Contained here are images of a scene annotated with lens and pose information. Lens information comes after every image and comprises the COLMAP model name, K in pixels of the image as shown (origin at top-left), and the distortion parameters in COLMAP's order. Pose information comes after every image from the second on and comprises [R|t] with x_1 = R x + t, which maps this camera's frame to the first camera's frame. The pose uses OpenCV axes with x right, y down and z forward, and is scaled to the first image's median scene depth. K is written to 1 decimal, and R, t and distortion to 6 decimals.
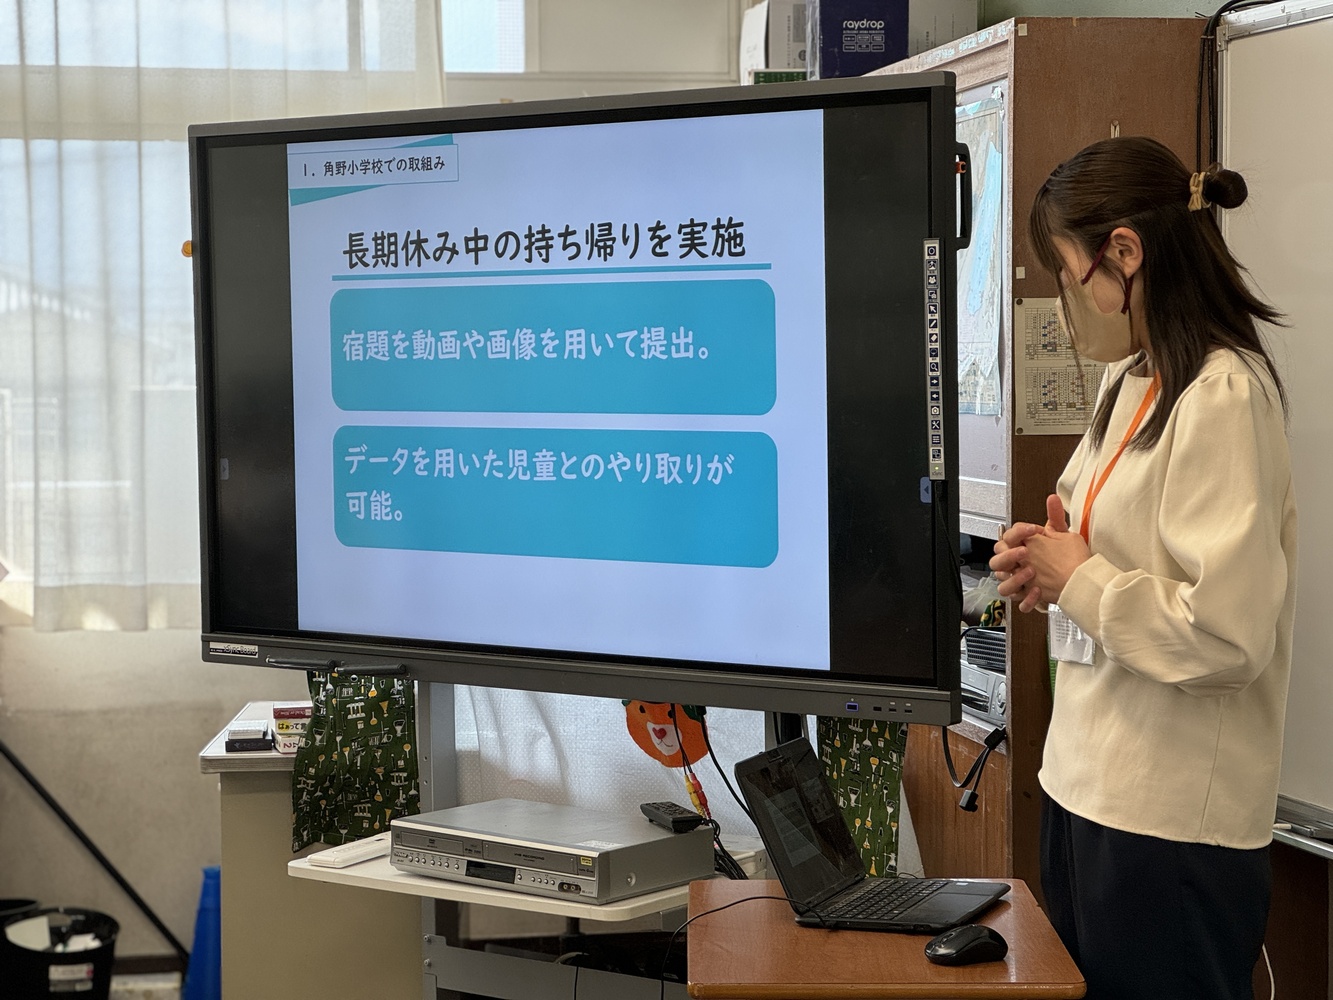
lens RADIAL K [[2967.4, 0, 666.5], [0, 2967.4, 500.0], [0, 0, 1]] dist [0.043544, 2.695086]
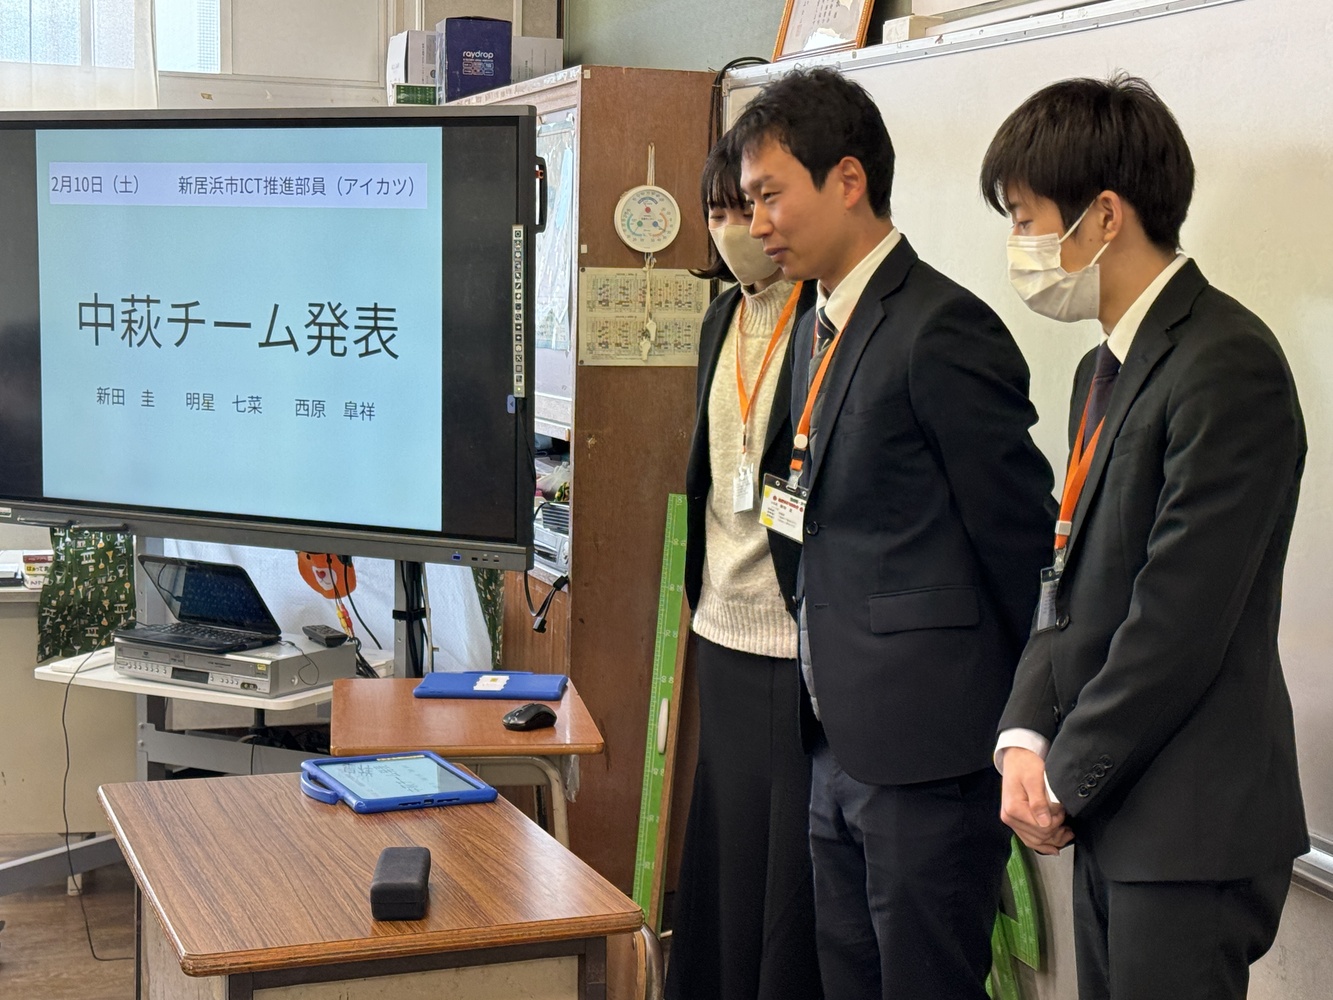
lens RADIAL K [[2331.7, 0, 666.5], [0, 2331.7, 500.0], [0, 0, 1]] dist [0.174853, 0.204927]
pose [[0.990006, 0.013327, 0.140393, 0.004726], [-0.019395, 0.998932, 0.041941, -0.005154], [-0.139685, -0.044244, 0.989207, -0.095090]]
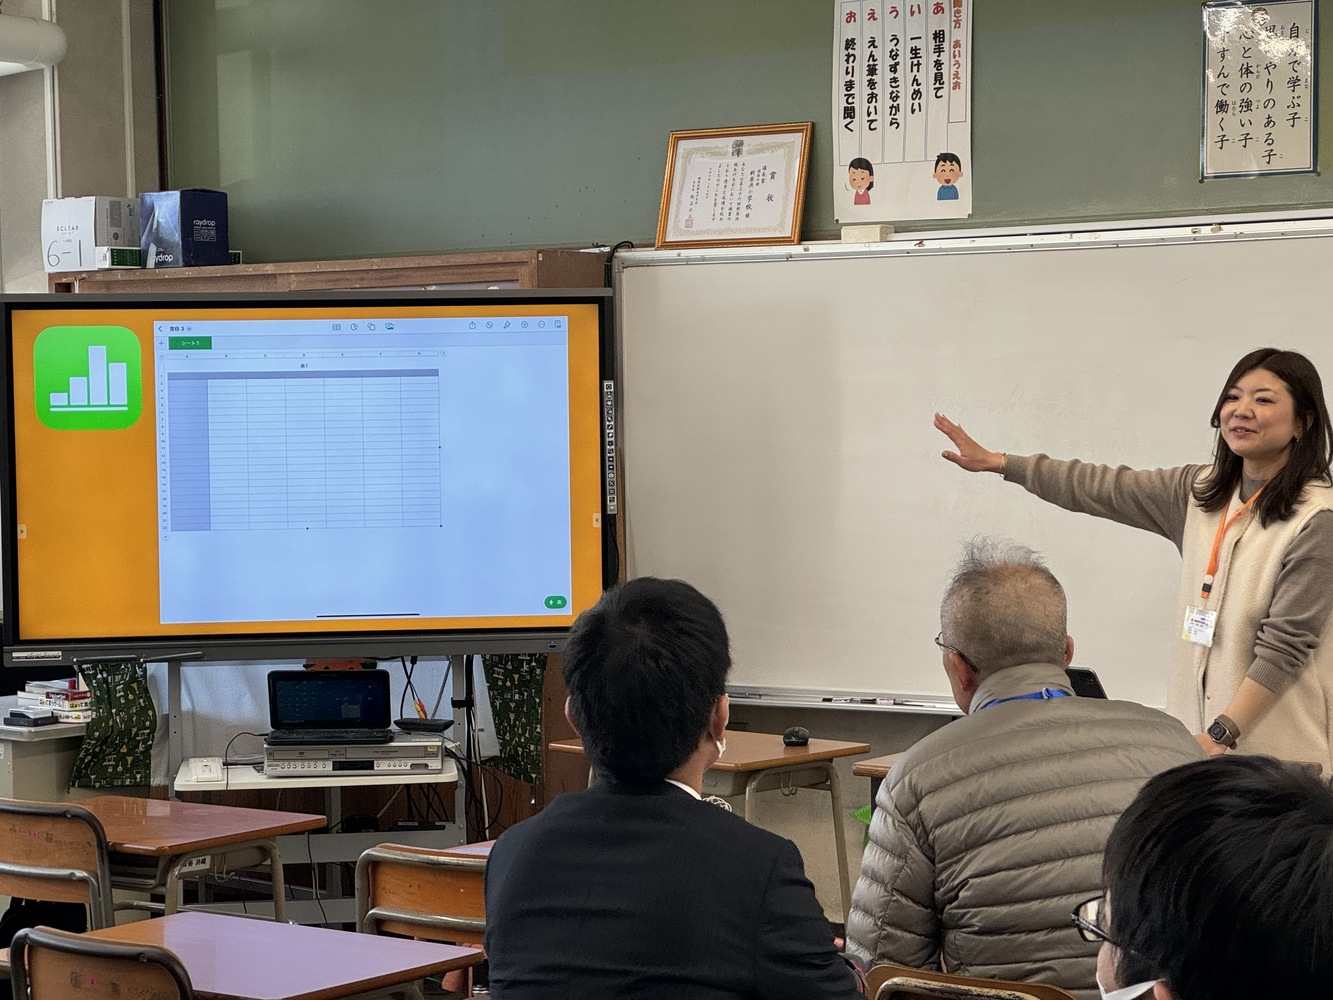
lens RADIAL K [[2984.0, 0, 666.5], [0, 2984.0, 500.0], [0, 0, 1]] dist [0.030107, 2.901933]
pose [[0.728708, -0.030770, 0.684133, -0.986616], [0.047646, 0.998847, -0.005825, -0.002617], [-0.683165, 0.036840, 0.729334, -0.300164]]
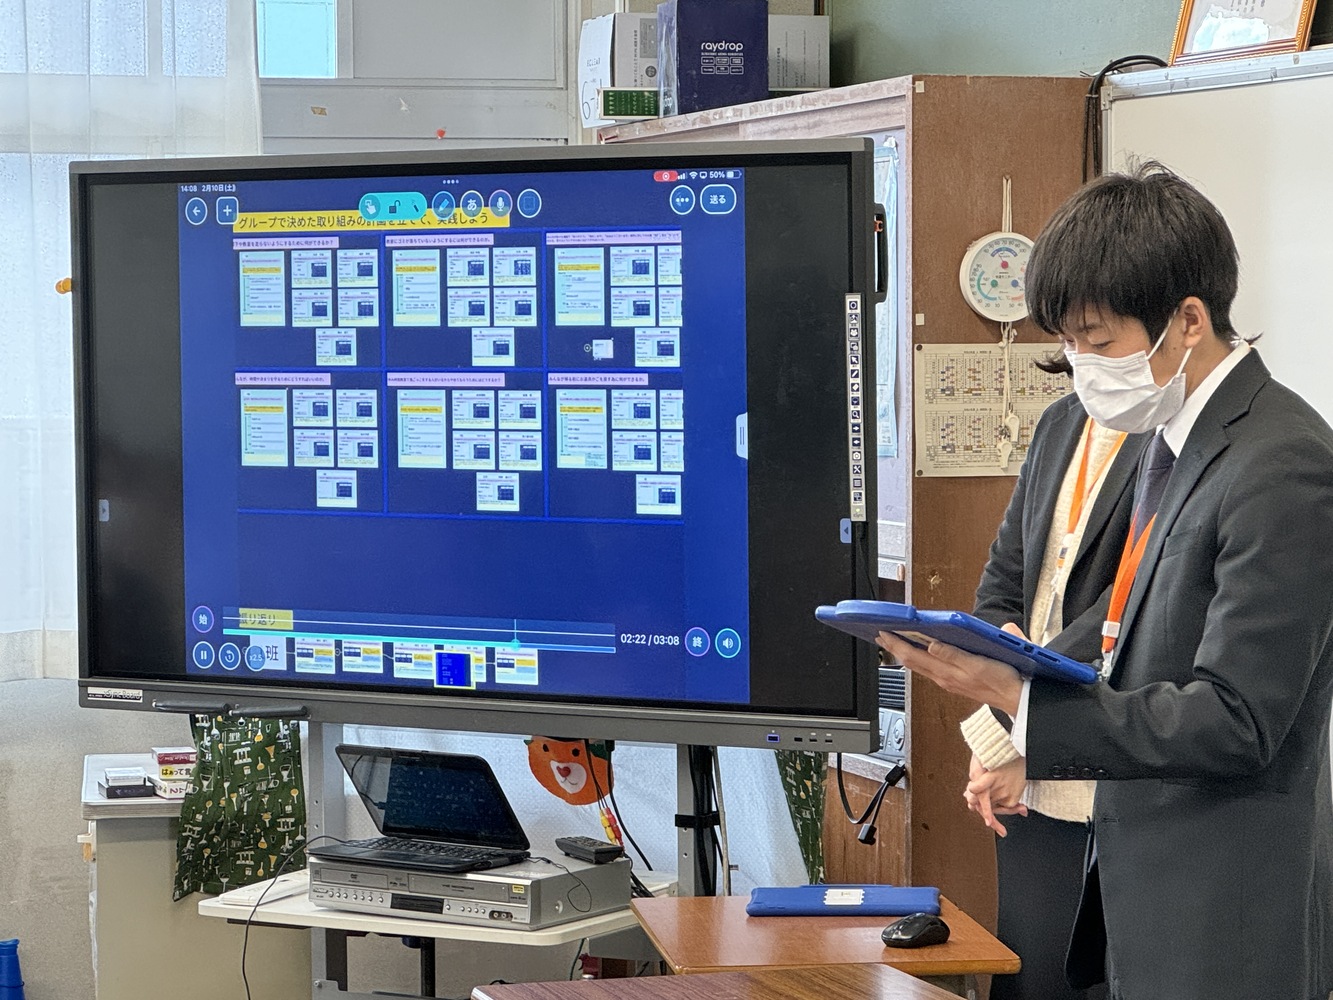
lens RADIAL K [[4124.5, 0, 666.5], [0, 4124.5, 500.0], [0, 0, 1]] dist [-0.350055, 12.876739]
pose [[0.994237, -0.001636, 0.107191, -0.117880], [0.002720, 0.999947, -0.009971, 0.000101], [-0.107168, 0.010206, 0.994188, -0.397250]]
